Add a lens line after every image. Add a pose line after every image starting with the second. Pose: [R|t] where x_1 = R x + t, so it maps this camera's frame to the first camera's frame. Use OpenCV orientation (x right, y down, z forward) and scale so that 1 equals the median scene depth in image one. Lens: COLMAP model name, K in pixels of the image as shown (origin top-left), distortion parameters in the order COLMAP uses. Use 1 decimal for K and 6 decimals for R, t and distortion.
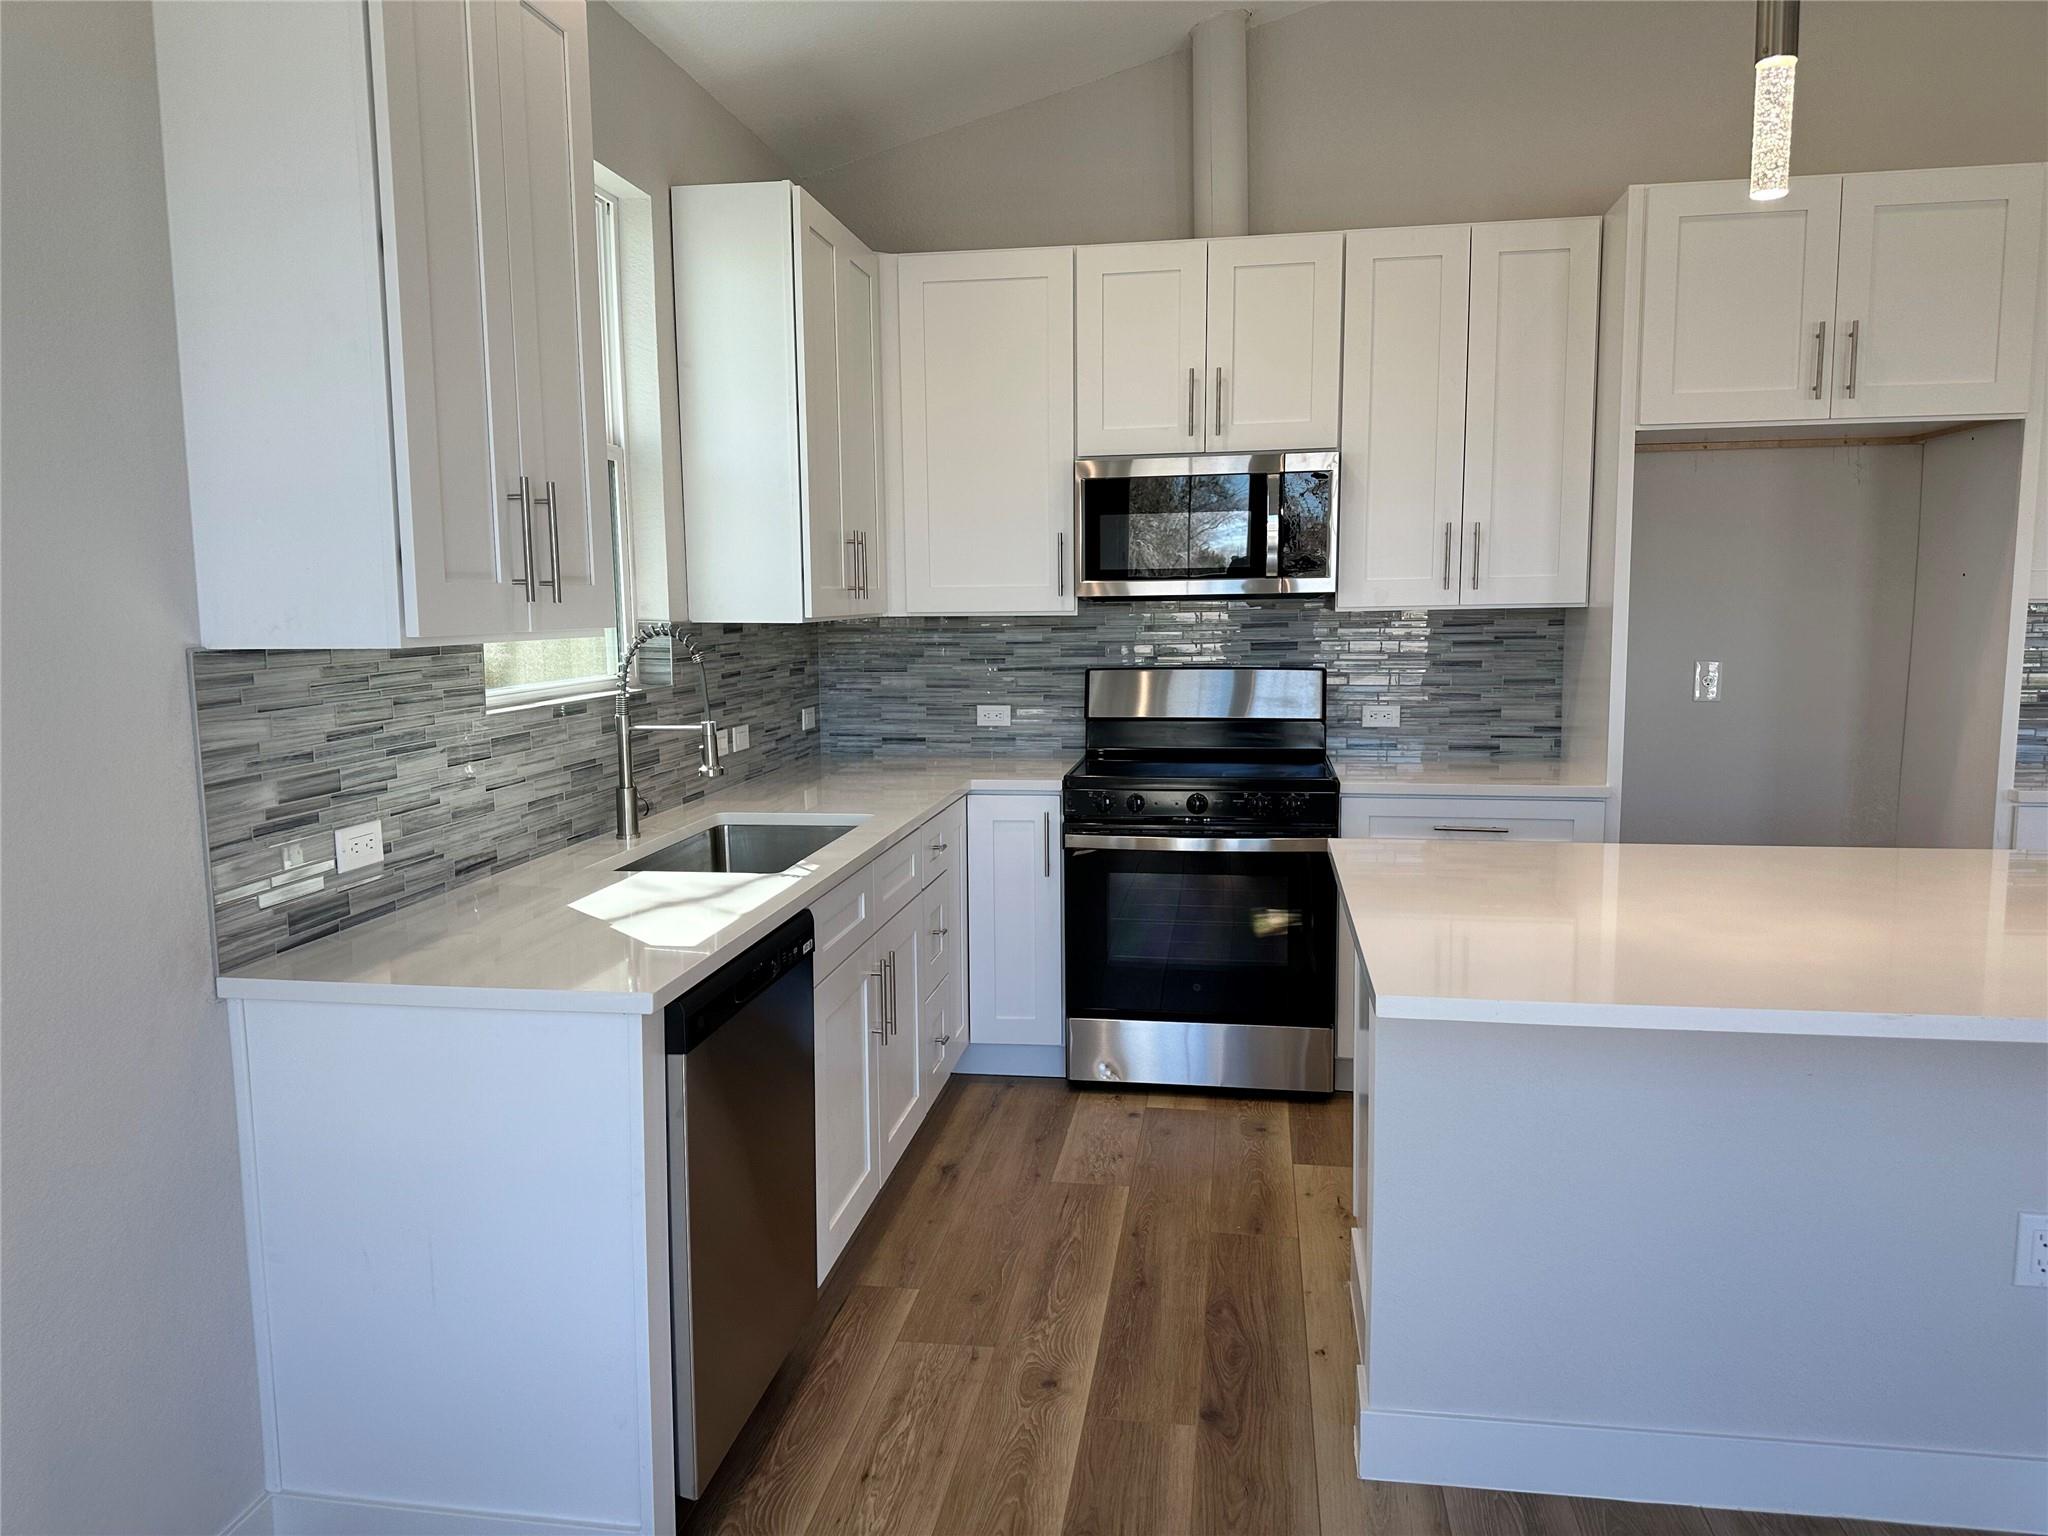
lens RADIAL K [[1449.4, 0, 1011.2], [0, 1449.4, 781.4], [0, 0, 1]] dist [0.049224, -0.053738]
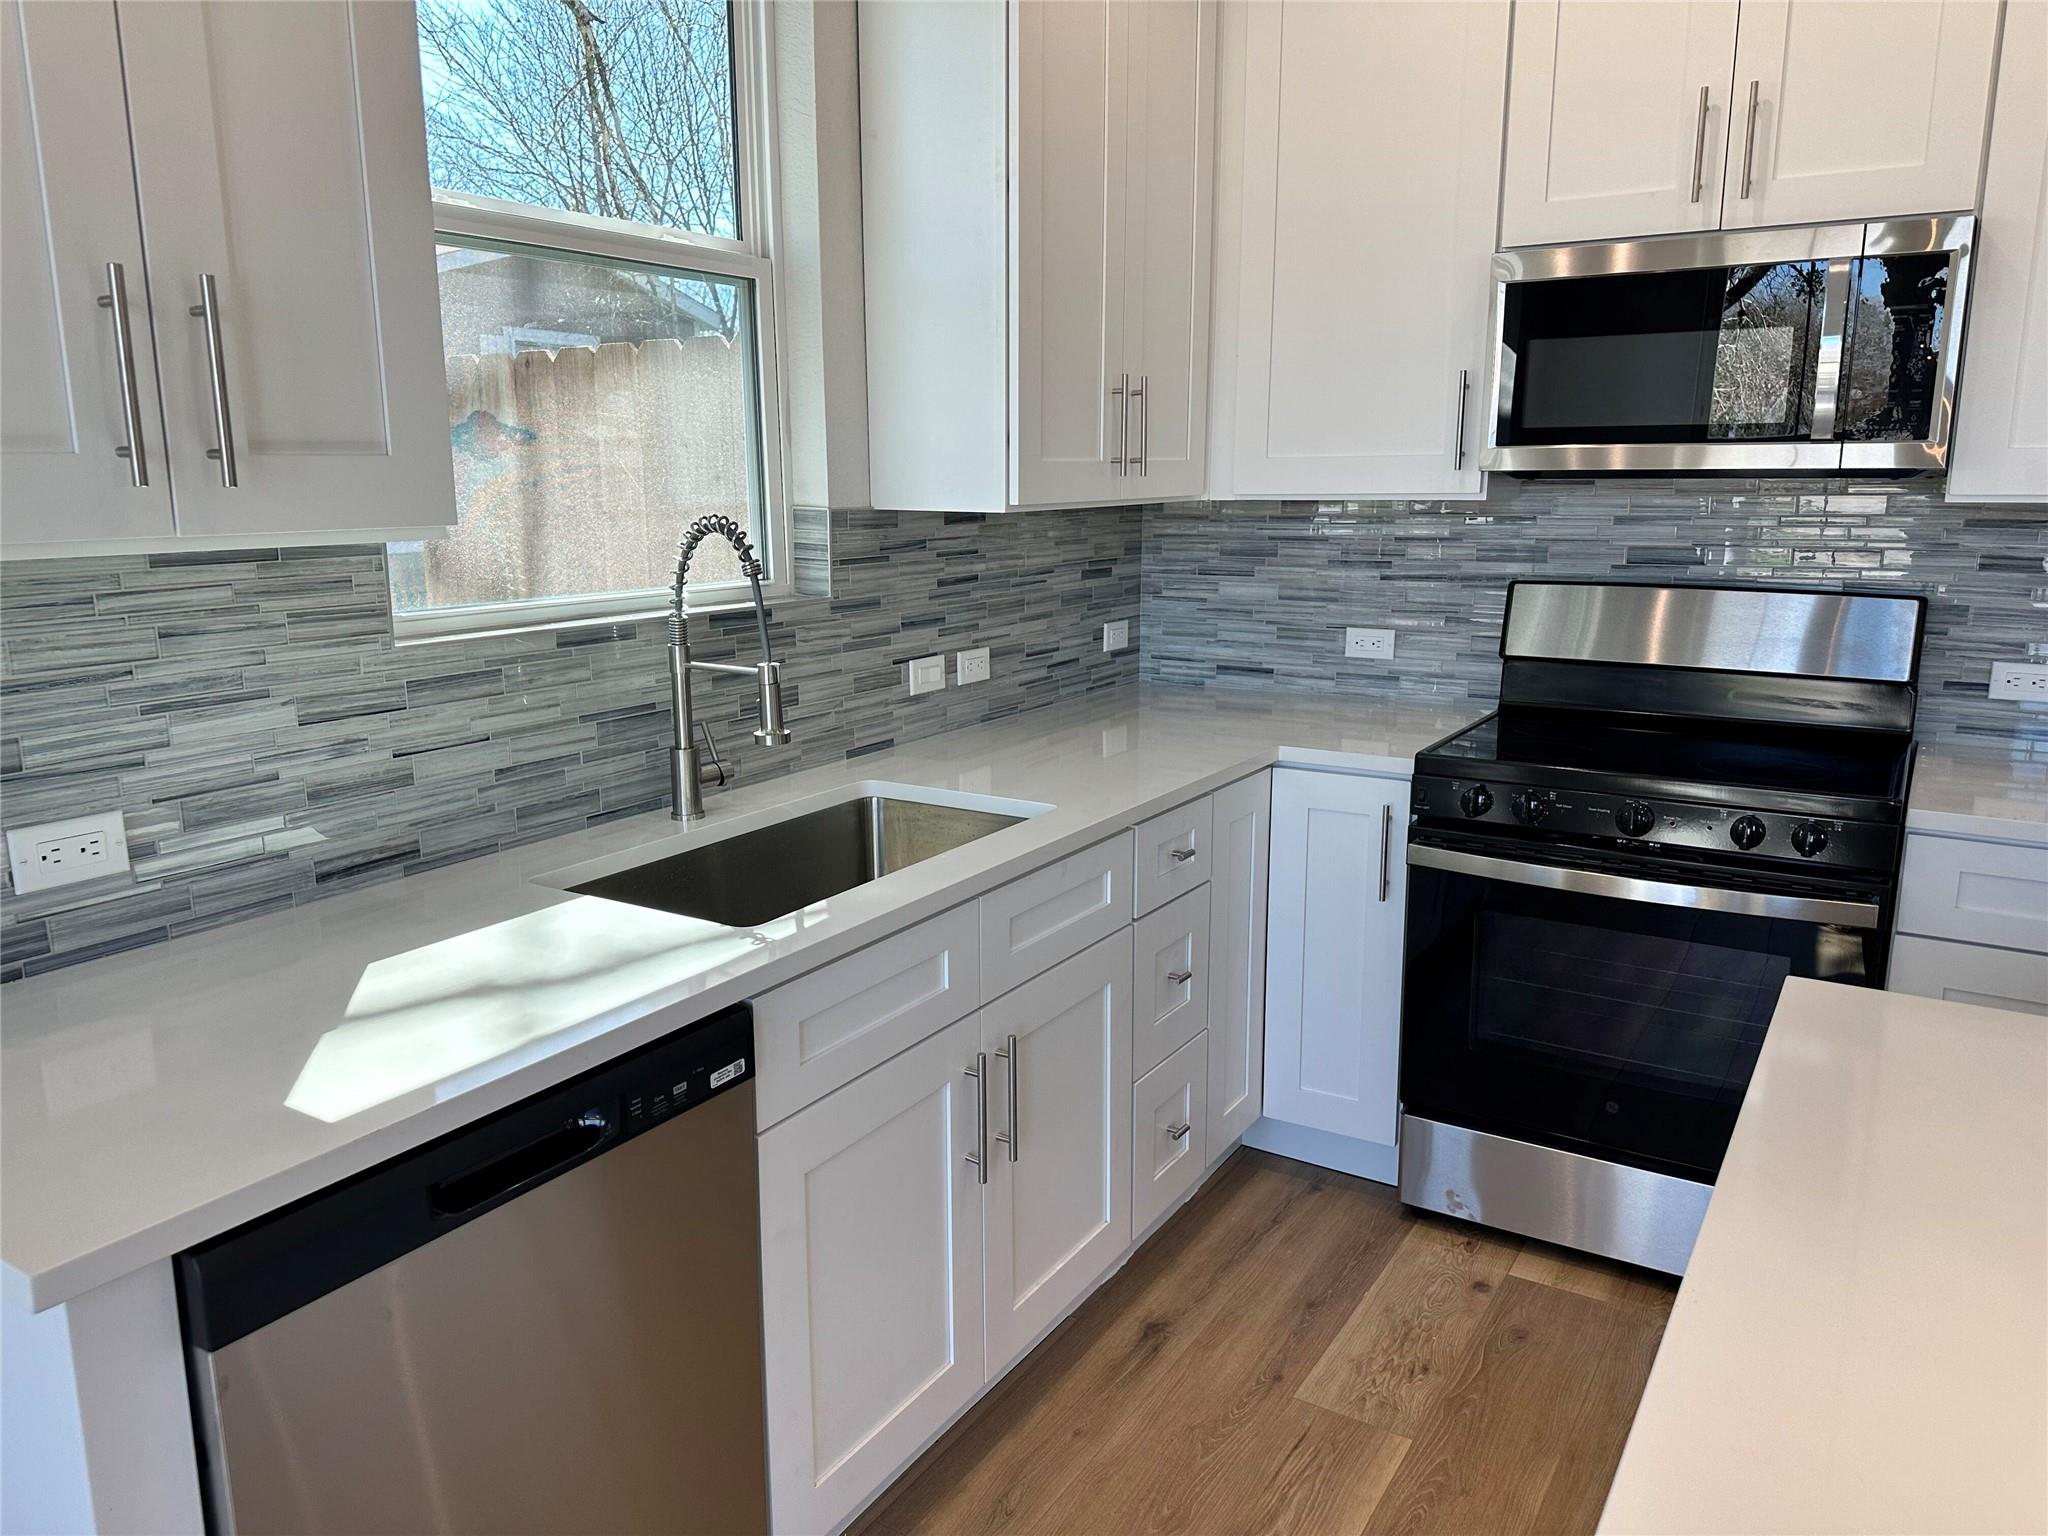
lens RADIAL K [[1449.4, 0, 1016.5], [0, 1449.4, 765.5], [0, 0, 1]] dist [0.049224, -0.053738]
pose [[0.918916, 0.083589, -0.385495, 0.134493], [-0.053456, 0.994663, 0.088254, -0.050107], [0.390814, -0.060491, 0.918480, 0.360403]]
